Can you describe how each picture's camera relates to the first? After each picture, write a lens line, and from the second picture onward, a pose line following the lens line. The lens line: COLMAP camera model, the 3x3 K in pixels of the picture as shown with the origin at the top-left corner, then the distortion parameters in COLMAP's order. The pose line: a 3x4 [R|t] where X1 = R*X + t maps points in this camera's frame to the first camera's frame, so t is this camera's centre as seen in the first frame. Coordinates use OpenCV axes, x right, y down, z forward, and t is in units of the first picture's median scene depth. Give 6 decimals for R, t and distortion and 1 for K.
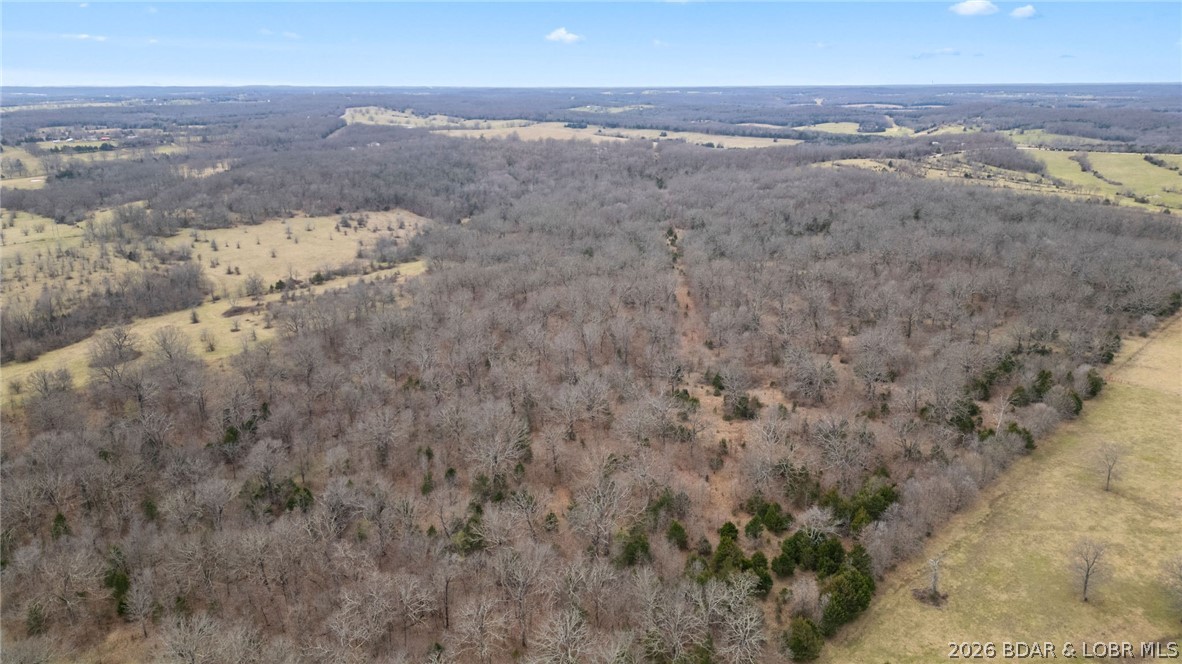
lens RADIAL K [[820.6, 0, 591.0], [0, 820.6, 332.0], [0, 0, 1]] dist [0.086597, -0.089260]
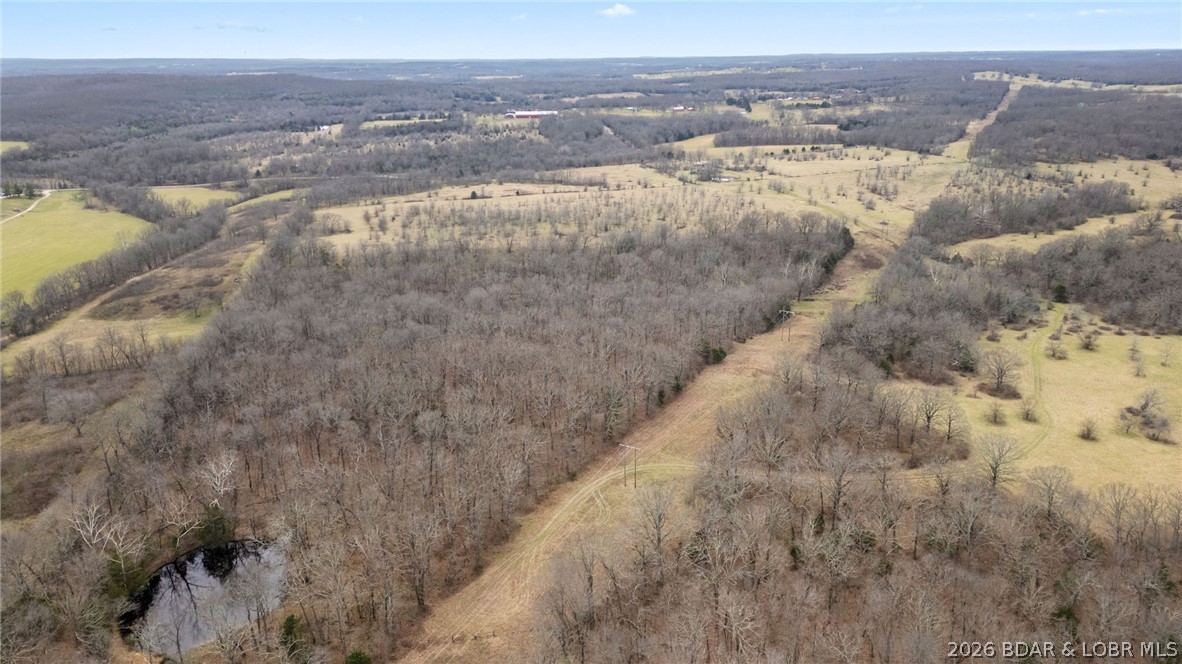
lens RADIAL K [[822.2, 0, 596.9], [0, 822.2, 331.7], [0, 0, 1]] dist [0.088565, -0.091235]
pose [[0.833248, 0.172693, -0.525238, -0.116572], [-0.154440, 0.984854, 0.078804, 0.049809], [0.530892, 0.015454, 0.847299, -0.166692]]
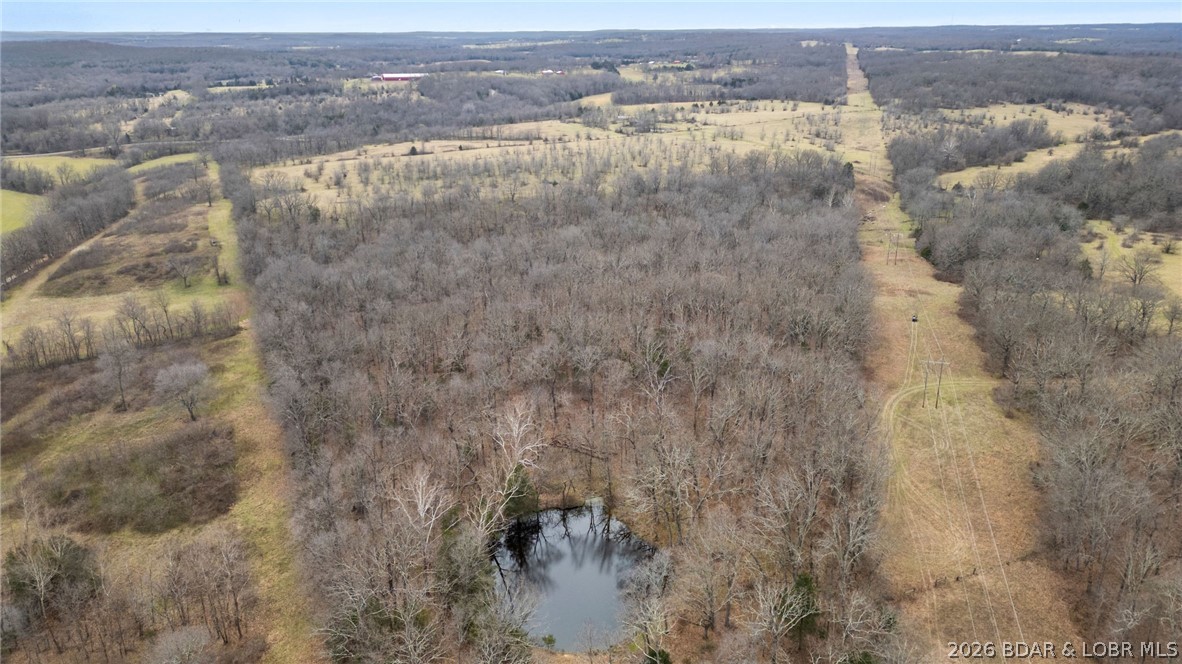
lens RADIAL K [[820.6, 0, 591.0], [0, 820.6, 332.0], [0, 0, 1]] dist [0.086597, -0.089260]
pose [[0.935215, 0.119126, -0.333440, -0.191105], [-0.099149, 0.992138, 0.076366, 0.070907], [0.339915, -0.038358, 0.939673, -0.180336]]
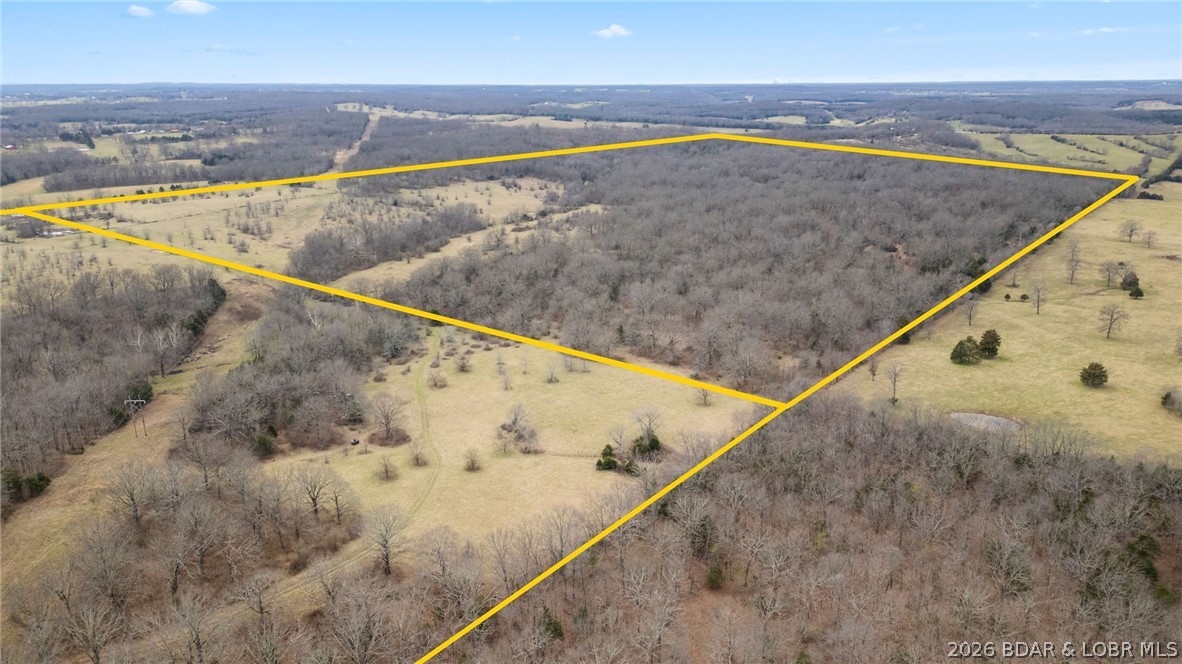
lens RADIAL K [[820.6, 0, 591.0], [0, 820.6, 332.0], [0, 0, 1]] dist [0.086597, -0.089260]
pose [[0.995009, -0.028693, 0.095567, -0.110543], [0.028455, 0.999588, 0.003853, 0.041174], [-0.095638, -0.001114, 0.995416, -0.138565]]
